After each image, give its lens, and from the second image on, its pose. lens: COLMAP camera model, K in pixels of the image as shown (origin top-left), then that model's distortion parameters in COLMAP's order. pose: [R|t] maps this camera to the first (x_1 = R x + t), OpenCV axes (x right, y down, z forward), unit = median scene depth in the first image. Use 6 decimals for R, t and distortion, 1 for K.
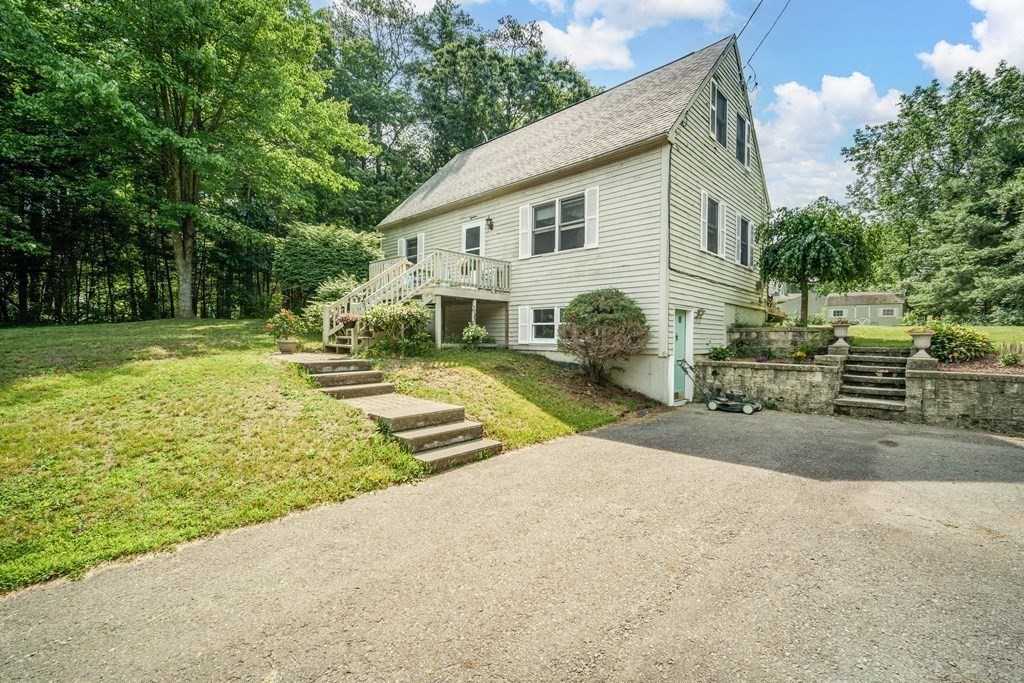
lens RADIAL K [[449.5, 0, 509.8], [0, 449.5, 345.2], [0, 0, 1]] dist [0.000346, 0.000057]
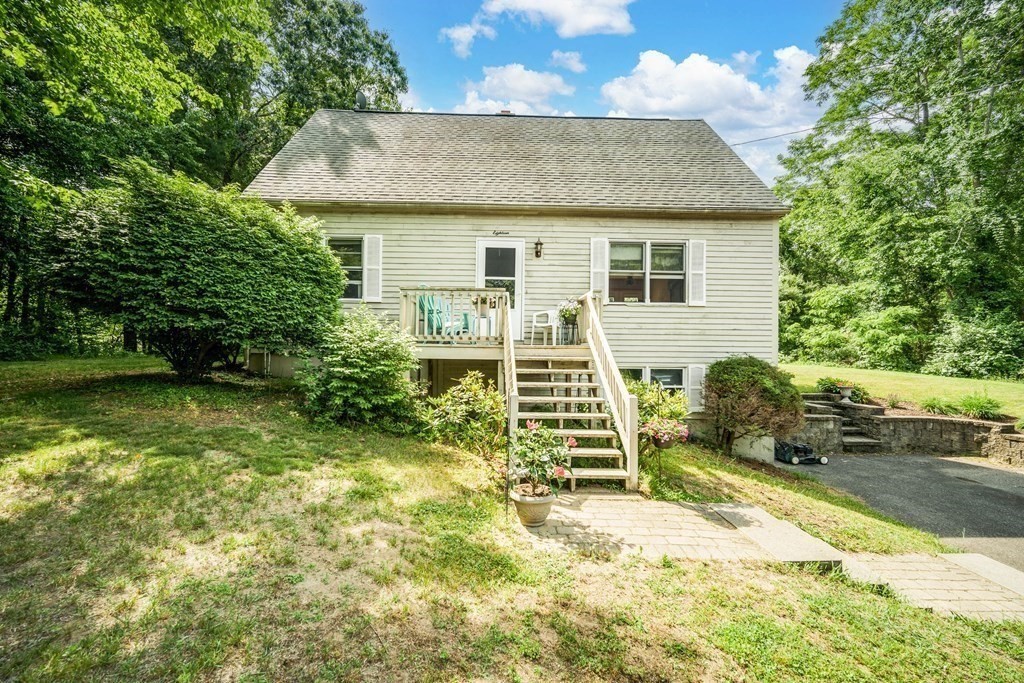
lens RADIAL K [[449.5, 0, 509.8], [0, 449.5, 345.2], [0, 0, 1]] dist [0.000346, 0.000057]
pose [[0.691369, -0.004048, 0.722490, -0.697347], [0.008013, 0.999966, -0.002065, -0.128100], [-0.722457, 0.007217, 0.691378, 0.602865]]
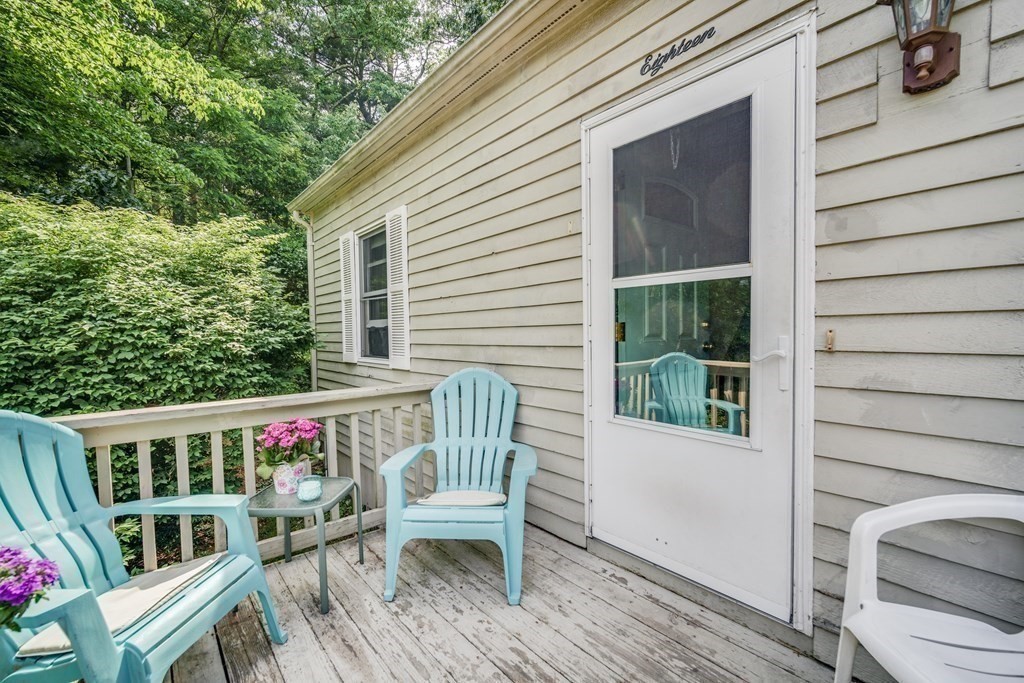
lens RADIAL K [[449.5, 0, 509.8], [0, 449.5, 345.2], [0, 0, 1]] dist [0.000346, 0.000057]
pose [[0.993931, -0.005663, -0.109863, -0.143098], [0.005320, 0.999980, -0.003415, -0.229621], [0.109880, 0.002810, 0.993941, 1.021722]]
